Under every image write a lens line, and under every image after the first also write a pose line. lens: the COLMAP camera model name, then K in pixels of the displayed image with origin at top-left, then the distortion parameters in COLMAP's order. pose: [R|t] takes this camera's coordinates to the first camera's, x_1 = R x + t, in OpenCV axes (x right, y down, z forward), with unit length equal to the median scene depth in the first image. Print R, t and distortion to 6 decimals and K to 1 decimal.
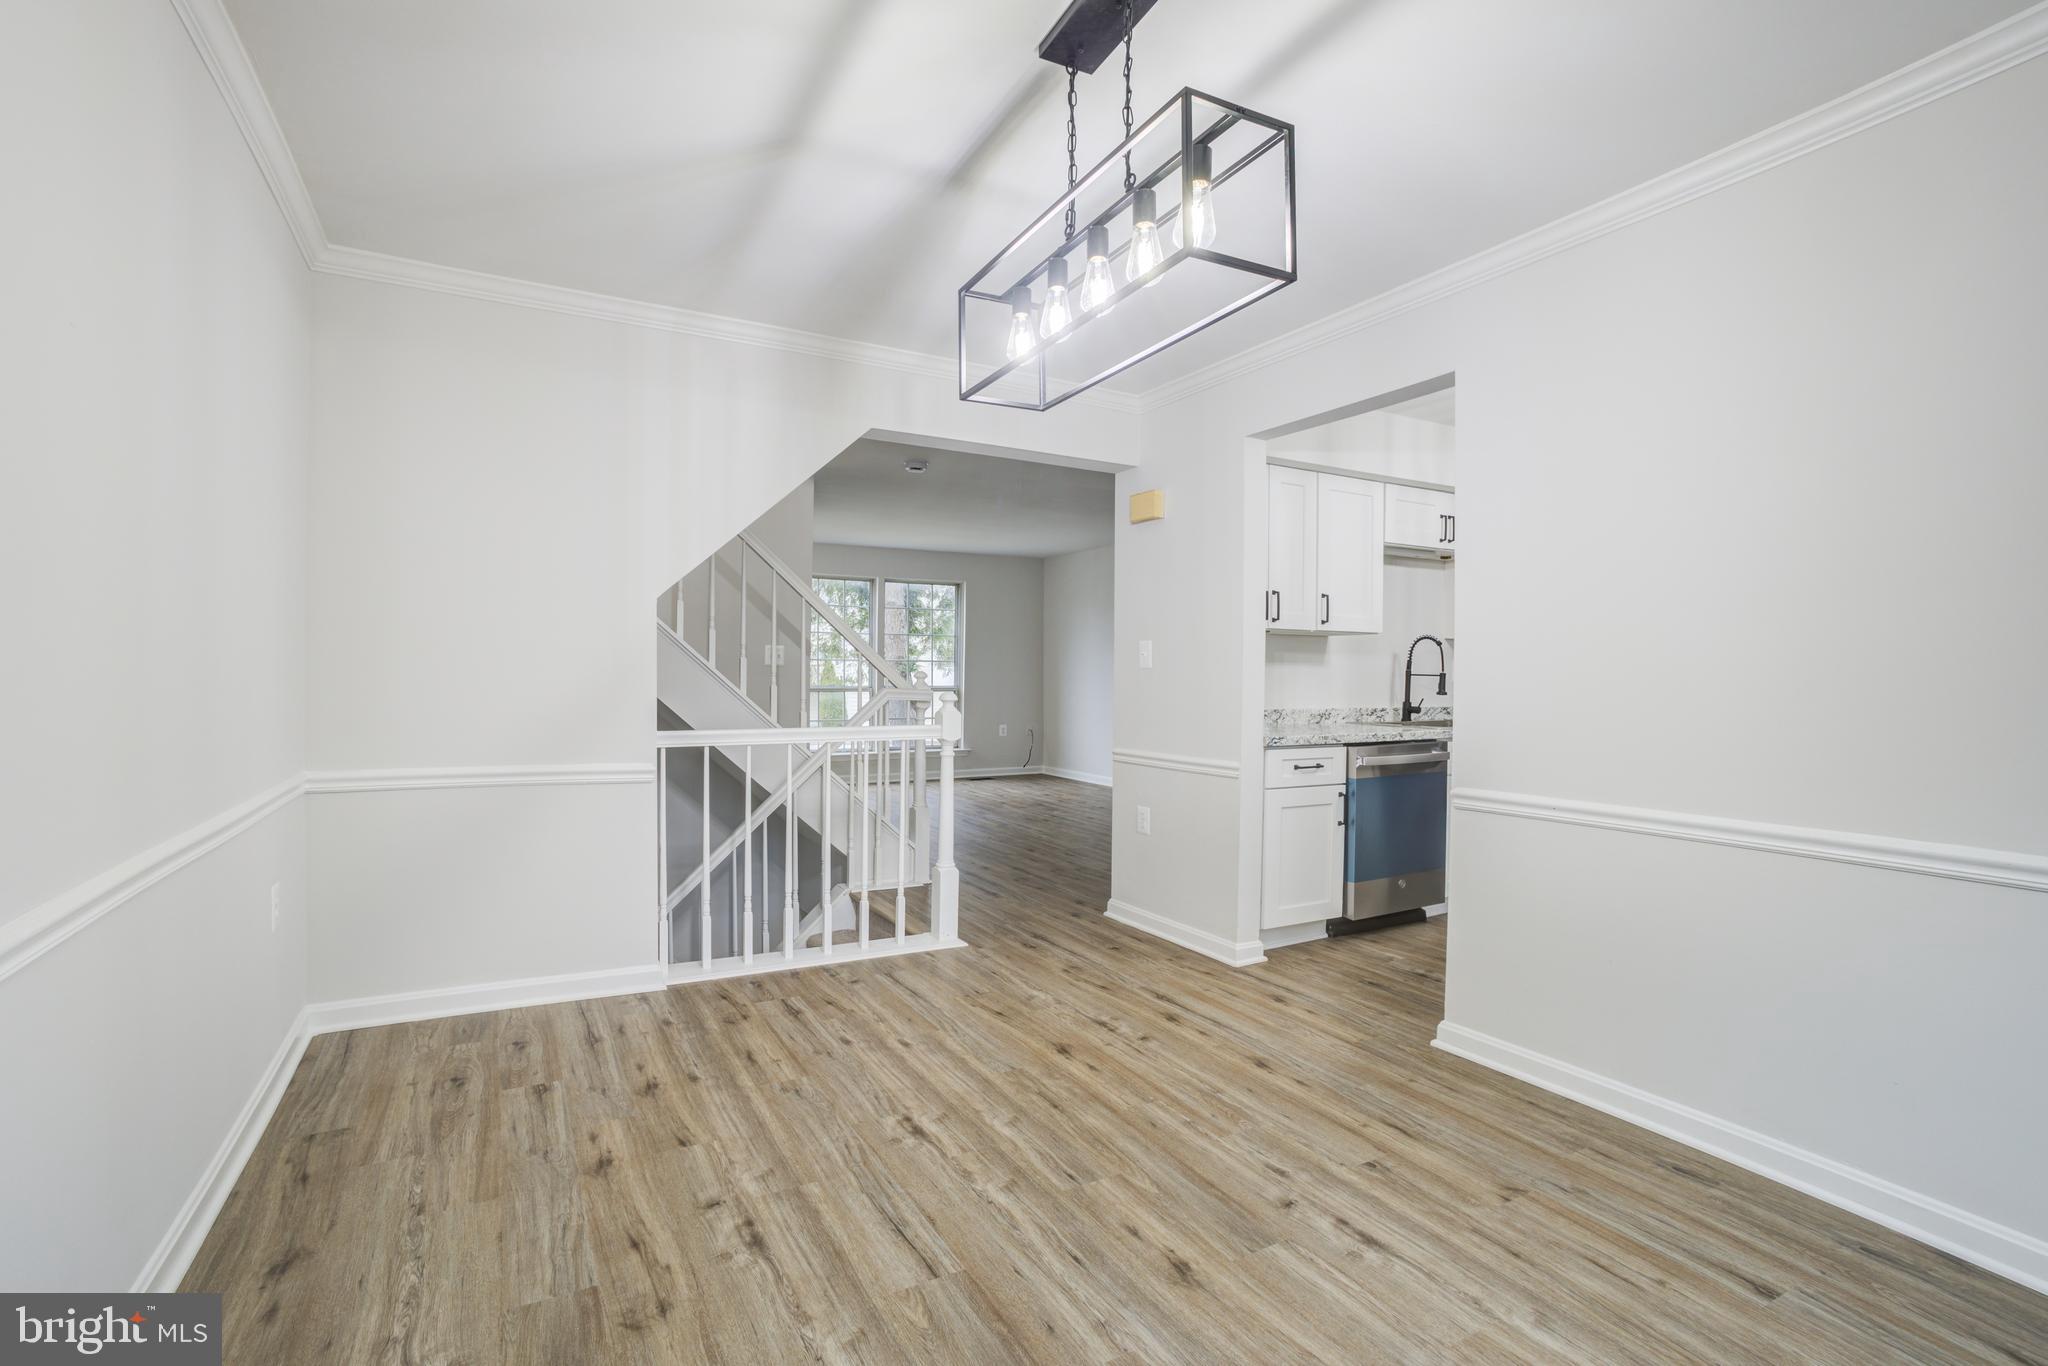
lens RADIAL K [[889.9, 0, 1018.6], [0, 889.9, 679.7], [0, 0, 1]] dist [-0.039077, 0.022409]
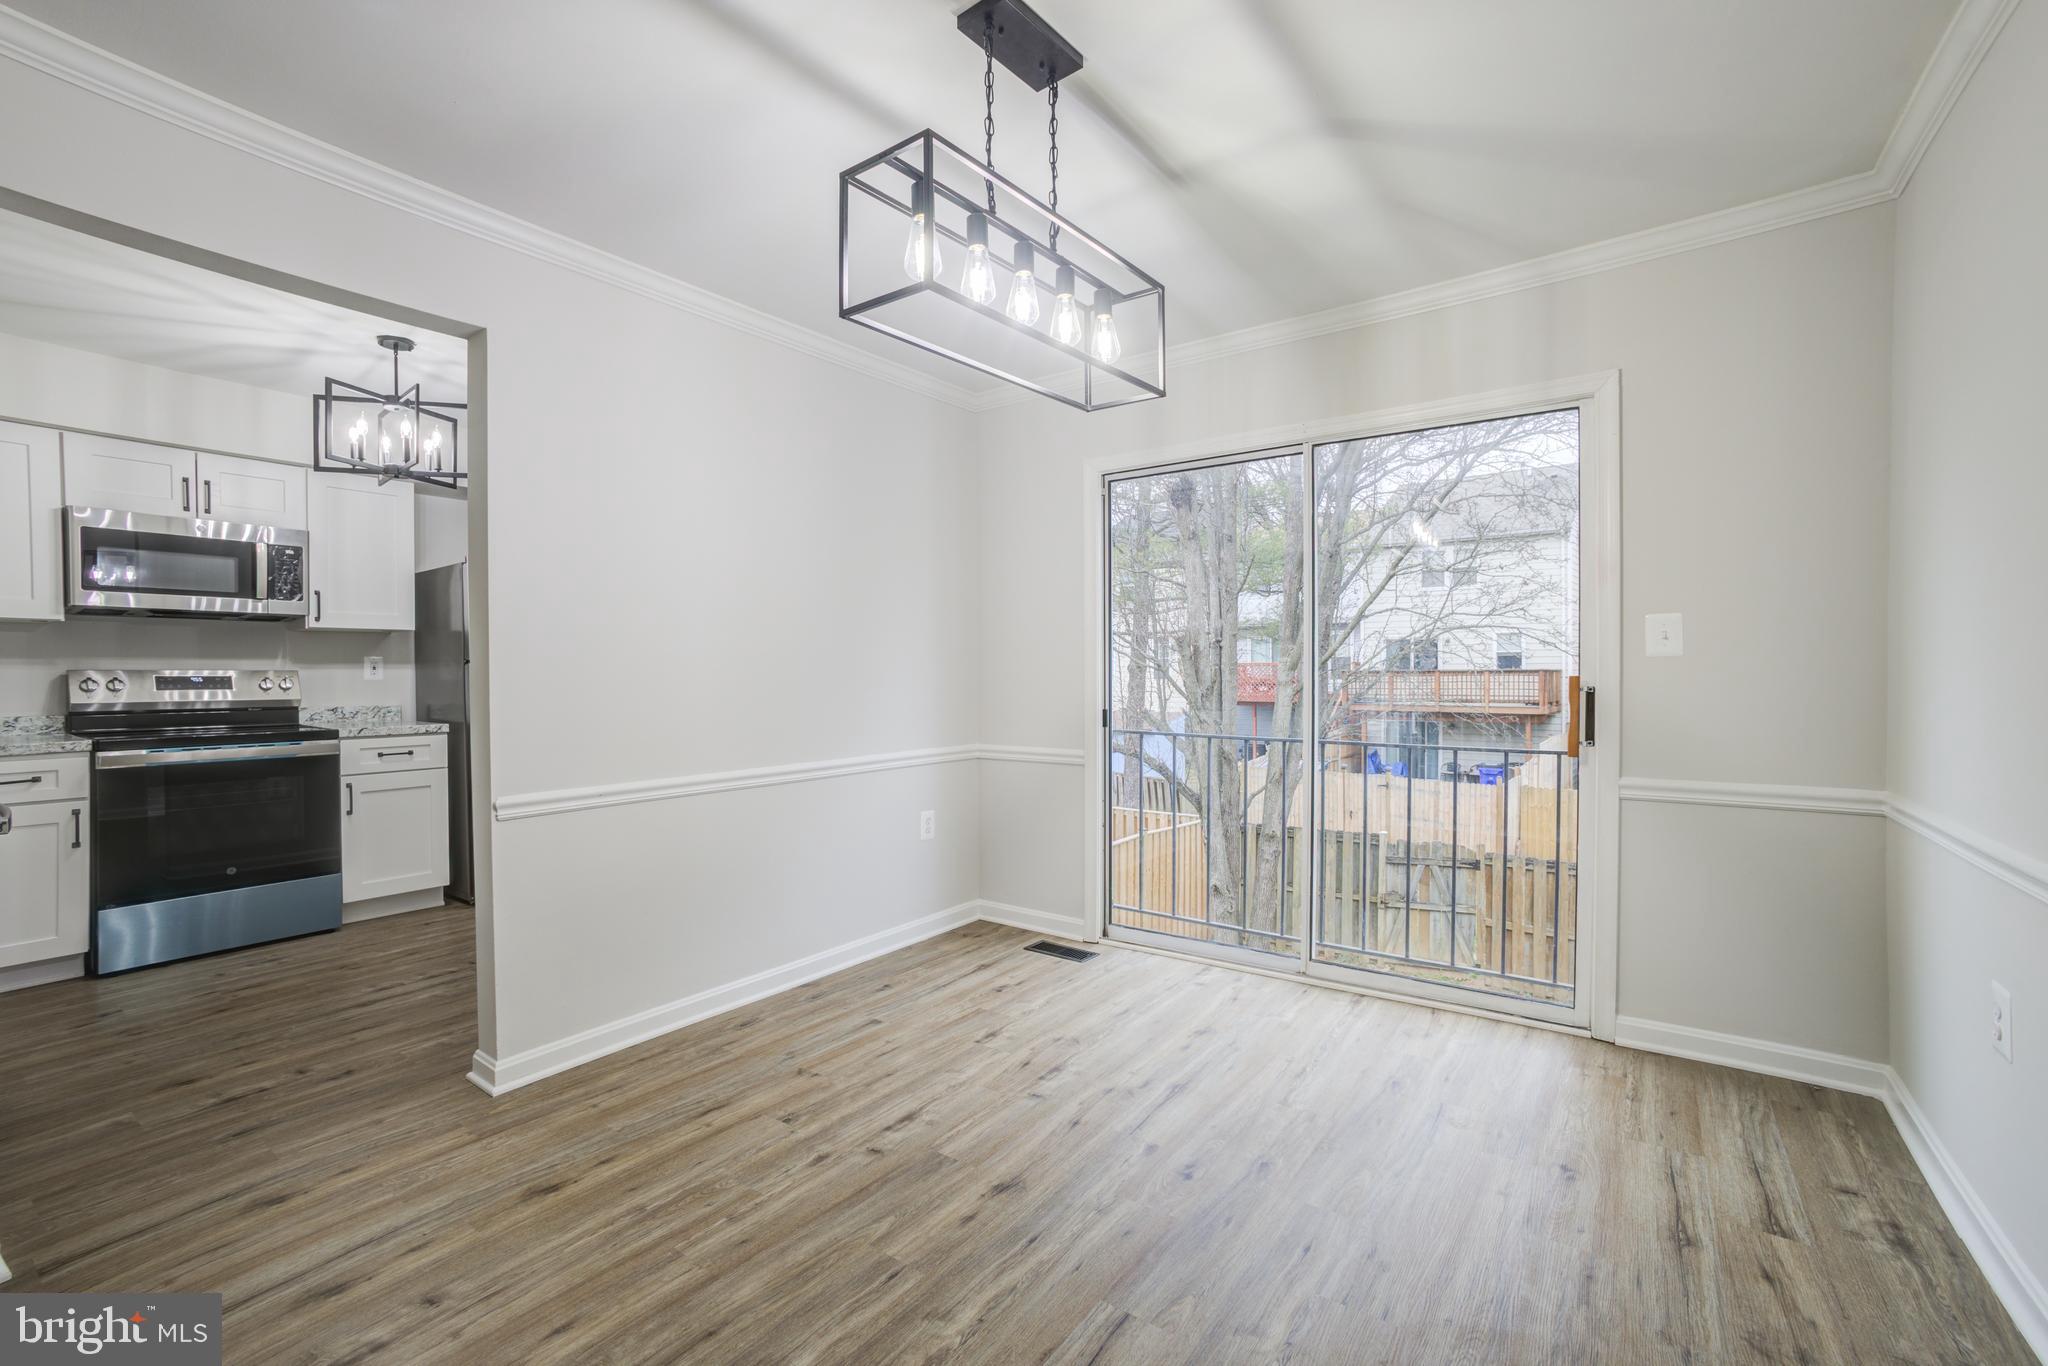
lens RADIAL K [[889.9, 0, 1022.2], [0, 889.9, 680.1], [0, 0, 1]] dist [-0.039077, 0.022409]
pose [[-0.388209, -0.019628, 0.921363, -0.659413], [0.007875, 0.999666, 0.024614, -0.017576], [-0.921538, 0.016811, -0.387924, 1.064644]]
